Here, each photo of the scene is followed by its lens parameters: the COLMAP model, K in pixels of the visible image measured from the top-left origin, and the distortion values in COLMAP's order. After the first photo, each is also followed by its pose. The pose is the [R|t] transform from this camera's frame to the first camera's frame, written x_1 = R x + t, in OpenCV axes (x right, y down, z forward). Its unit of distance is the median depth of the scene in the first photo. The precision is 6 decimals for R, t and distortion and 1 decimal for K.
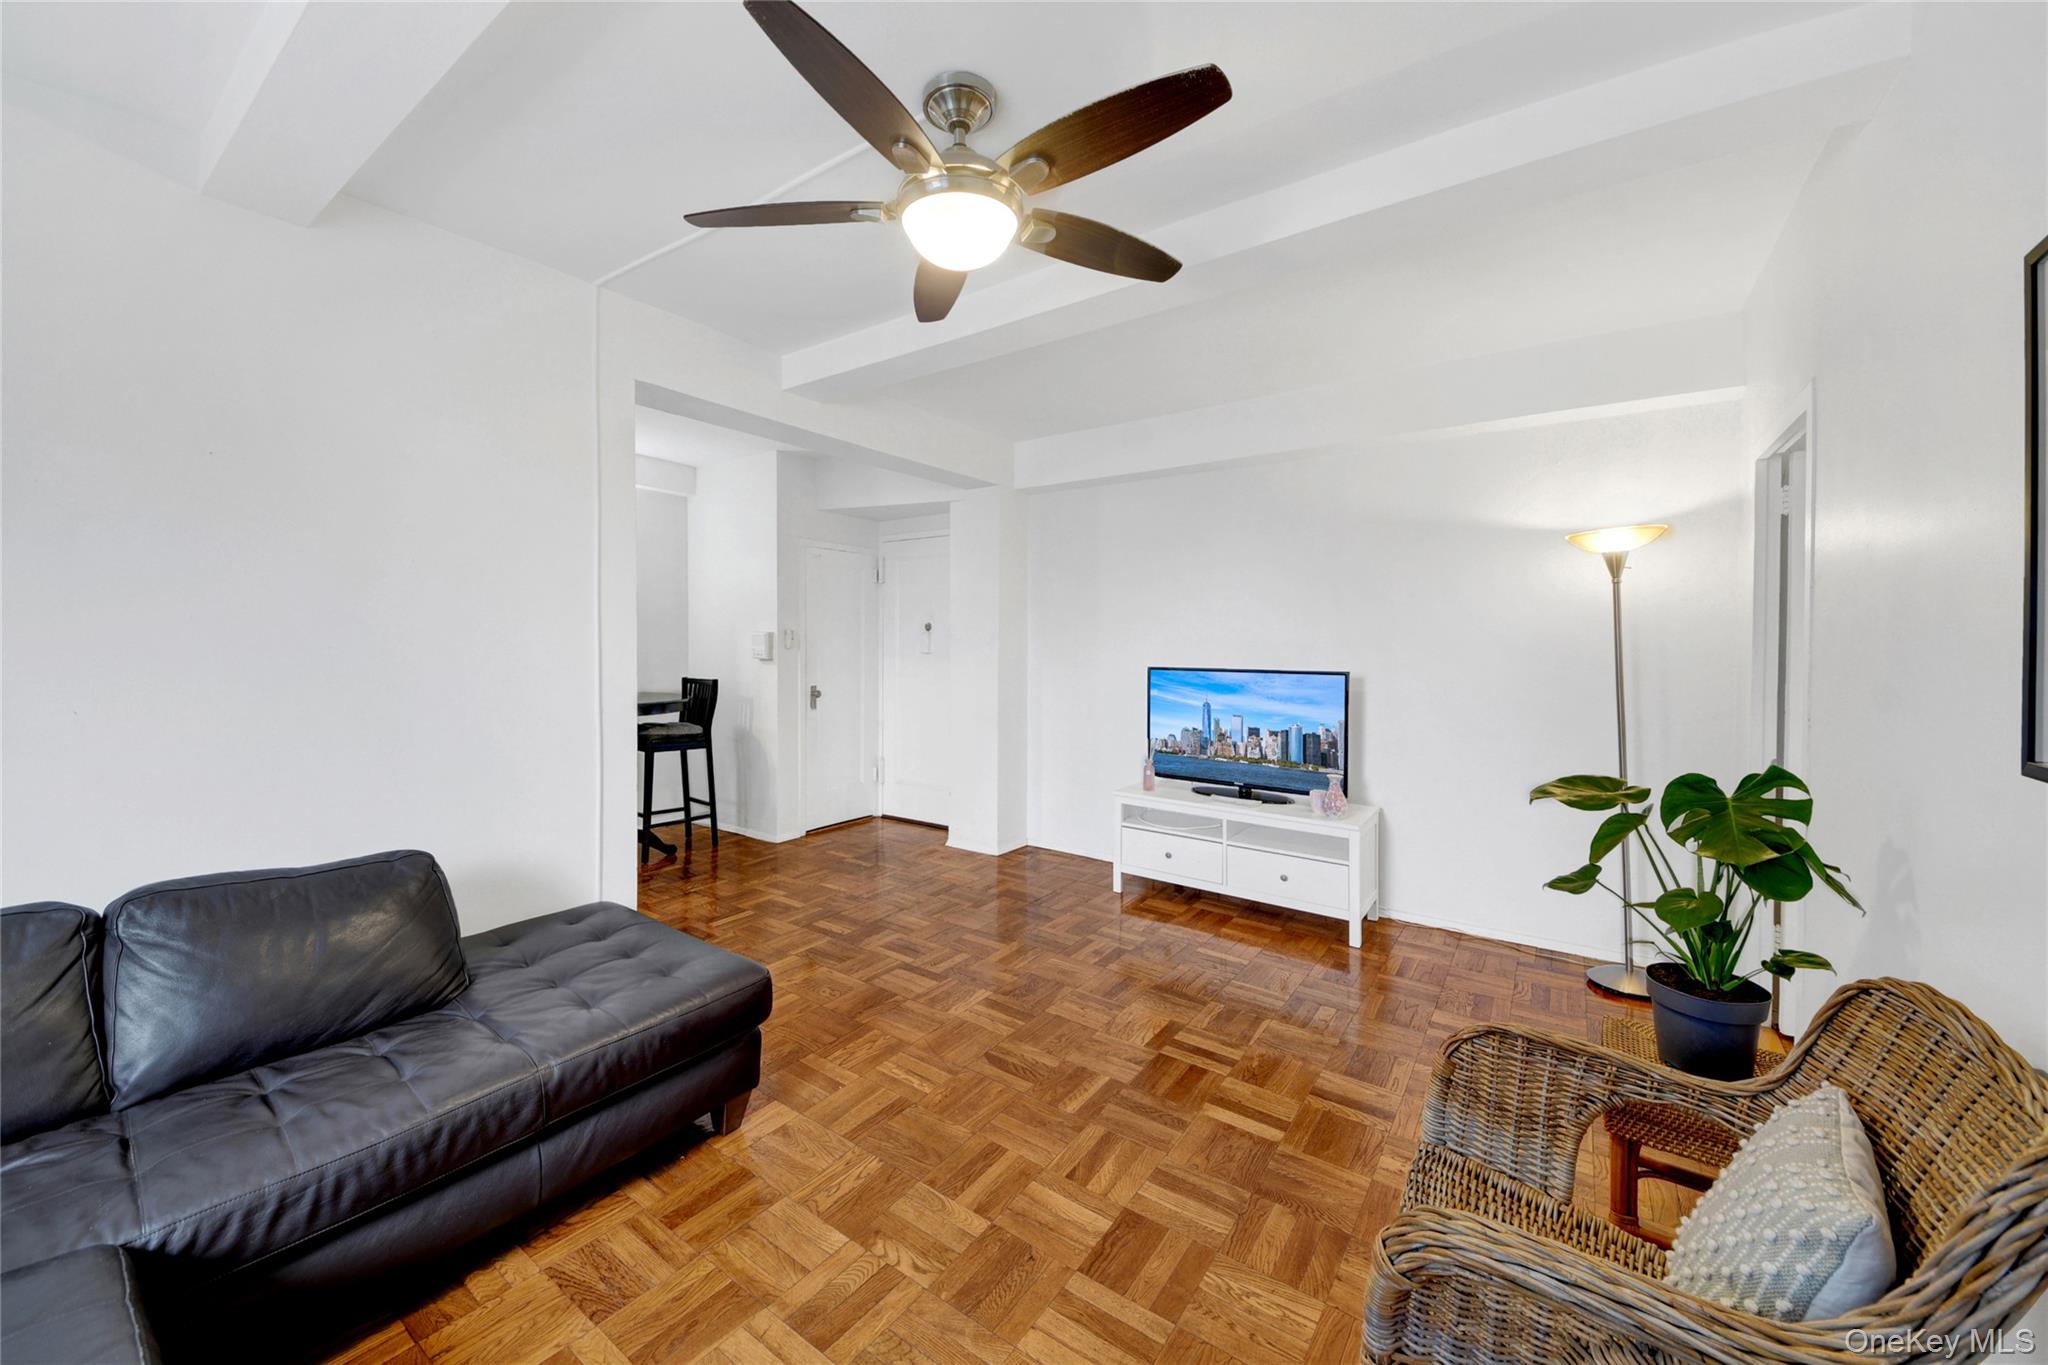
lens RADIAL K [[759.2, 0, 966.9], [0, 759.2, 655.0], [0, 0, 1]] dist [0.001737, -0.007986]
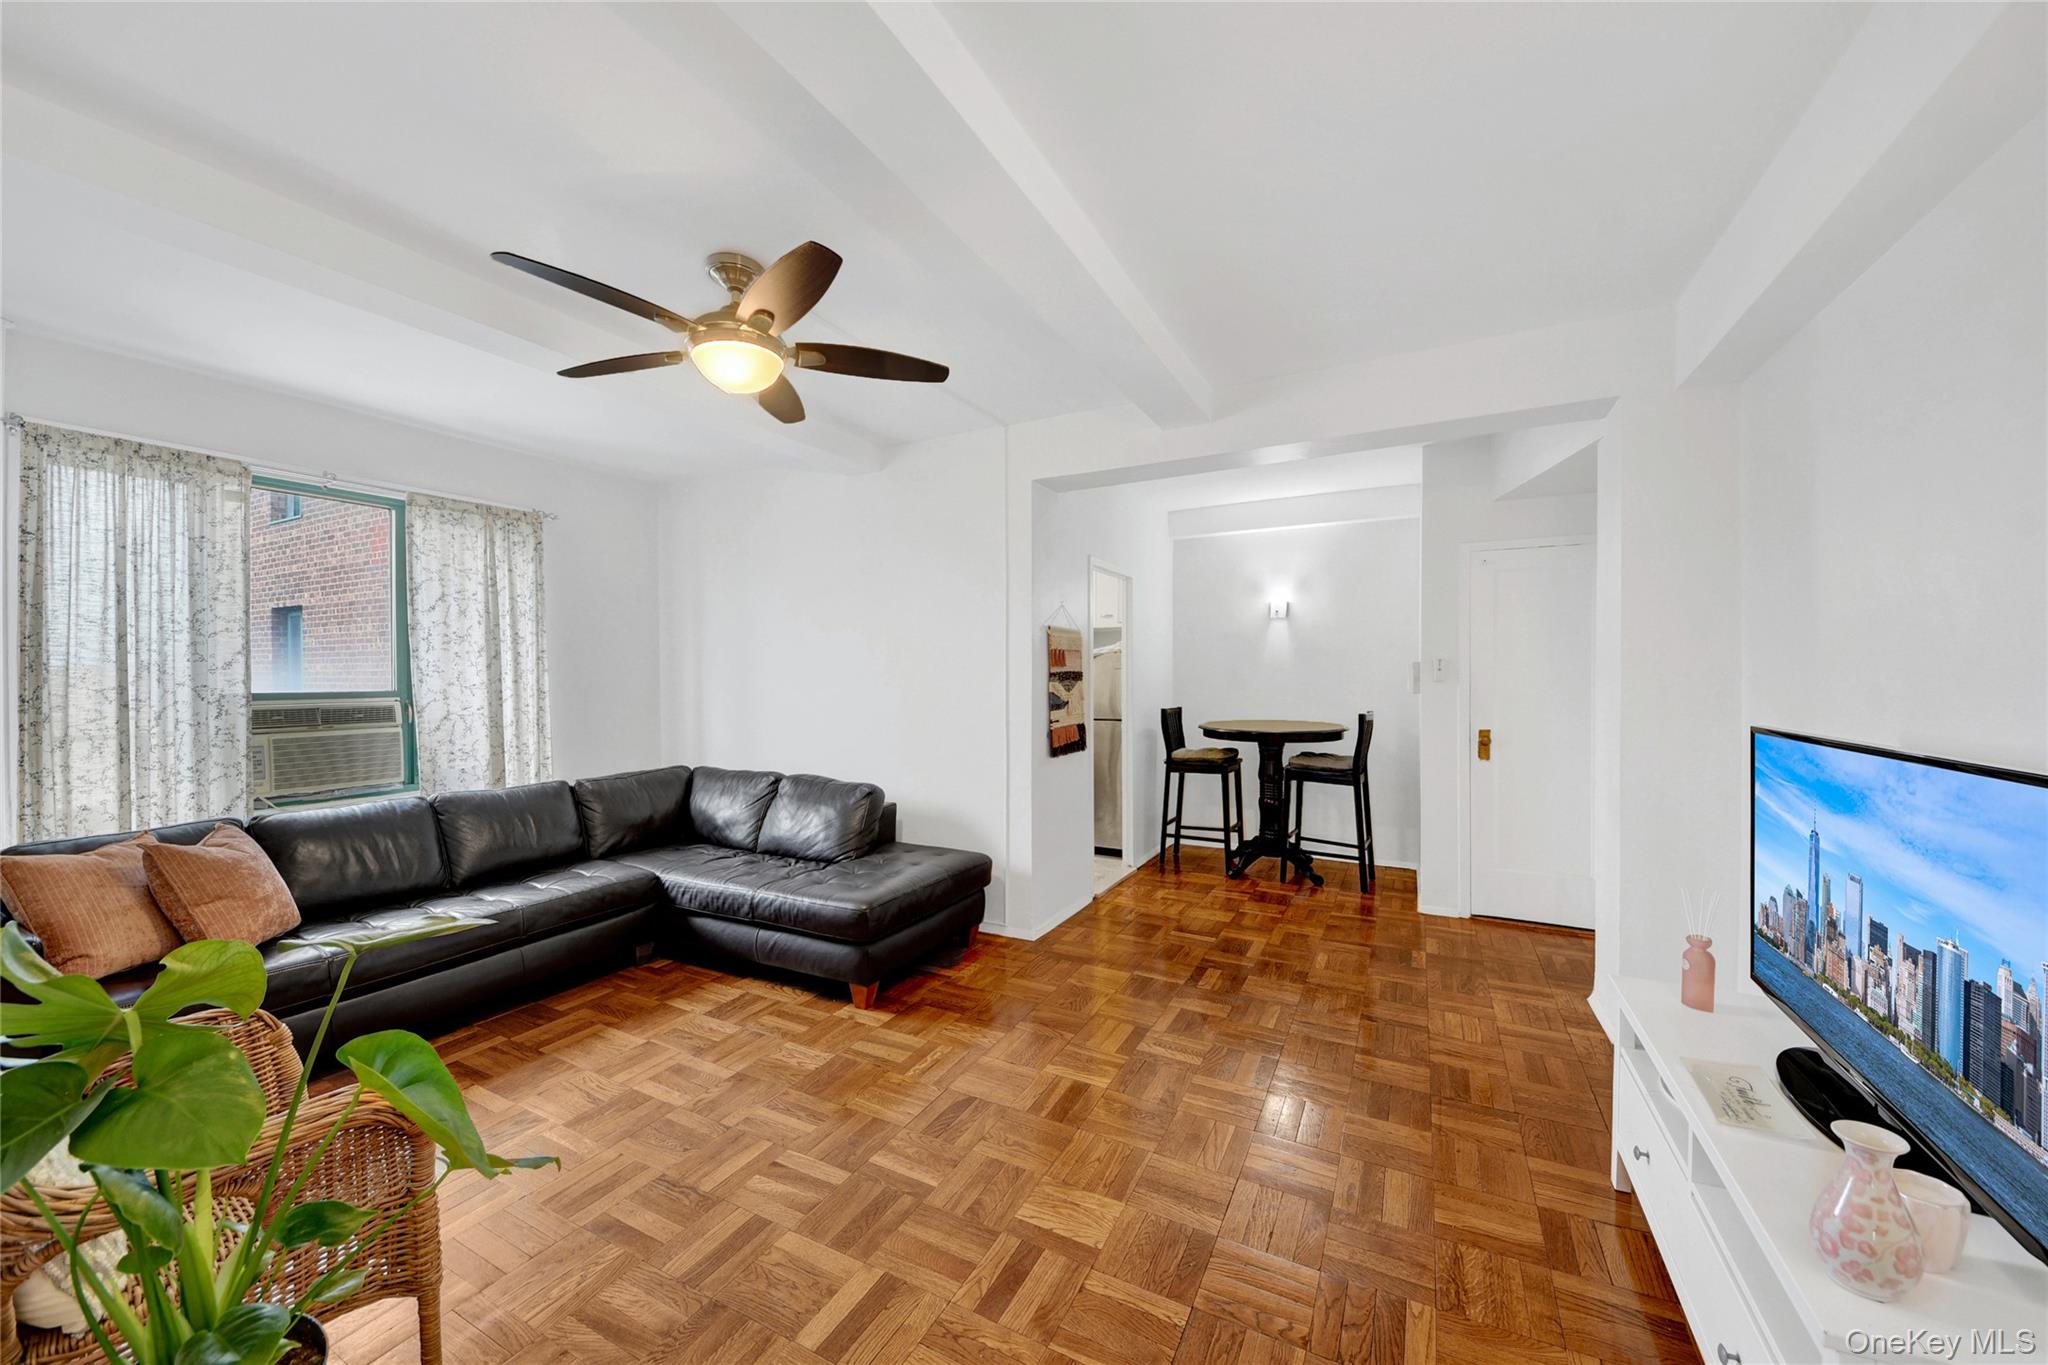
lens RADIAL K [[714.2, 0, 1034.5], [0, 714.2, 684.4], [0, 0, 1]] dist [0.030832, -0.023965]
pose [[0.191561, 0.006030, -0.981462, 0.746883], [-0.010712, 0.999934, 0.004052, -0.007126], [0.981422, 0.009737, 0.191613, 0.708315]]
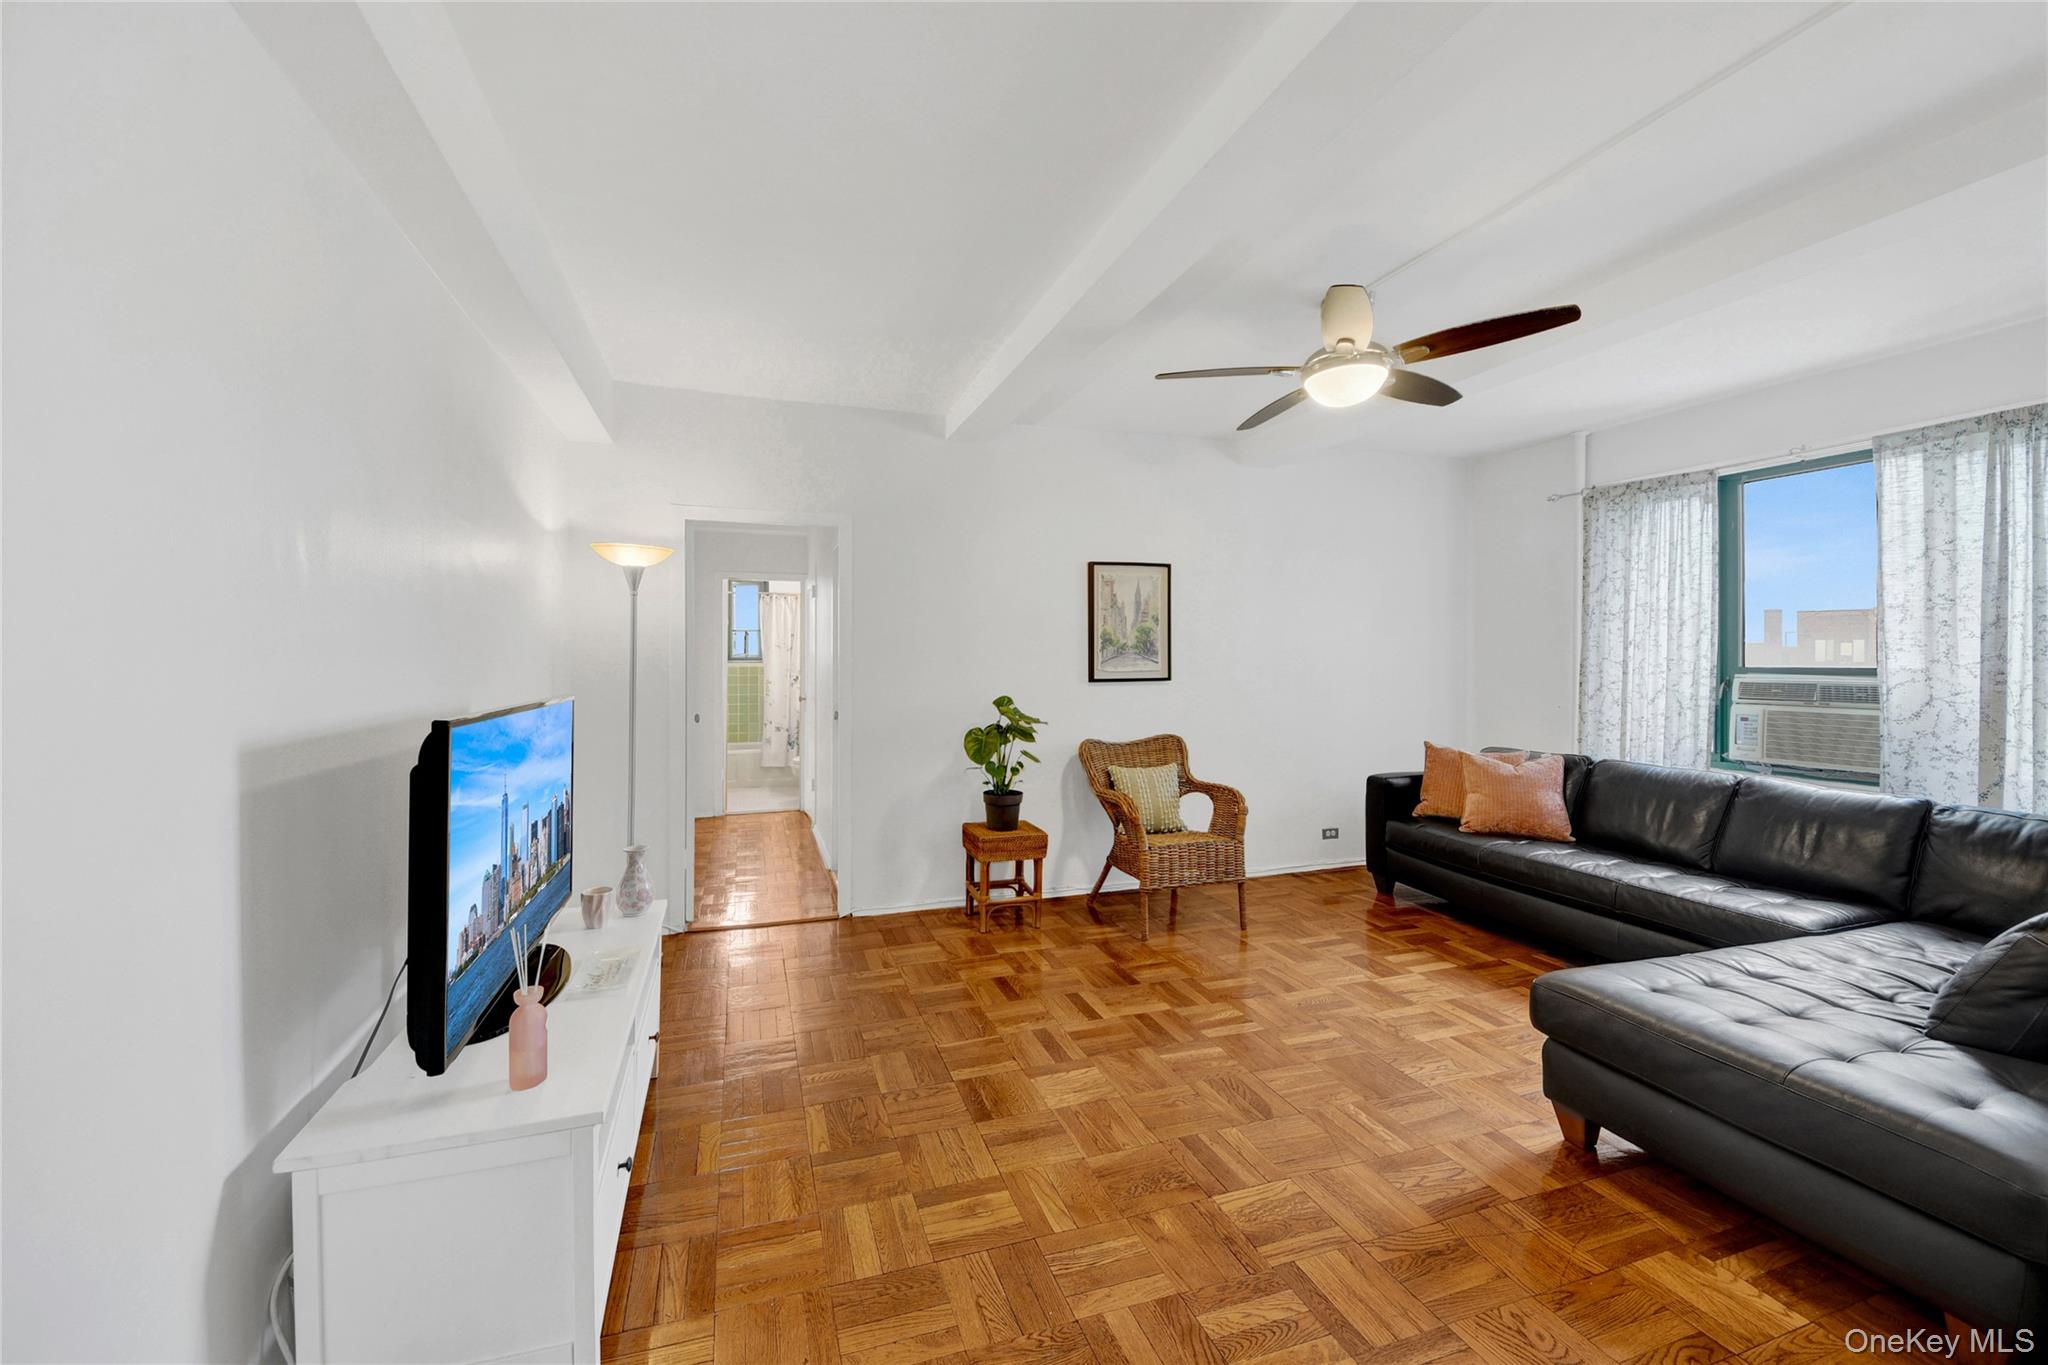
lens RADIAL K [[759.2, 0, 966.9], [0, 759.2, 655.0], [0, 0, 1]] dist [0.001737, -0.007986]
pose [[-0.823301, -0.003657, 0.567594, -0.144004], [0.004341, 0.999909, 0.012739, -0.018784], [-0.567589, 0.012952, -0.823210, 1.516560]]
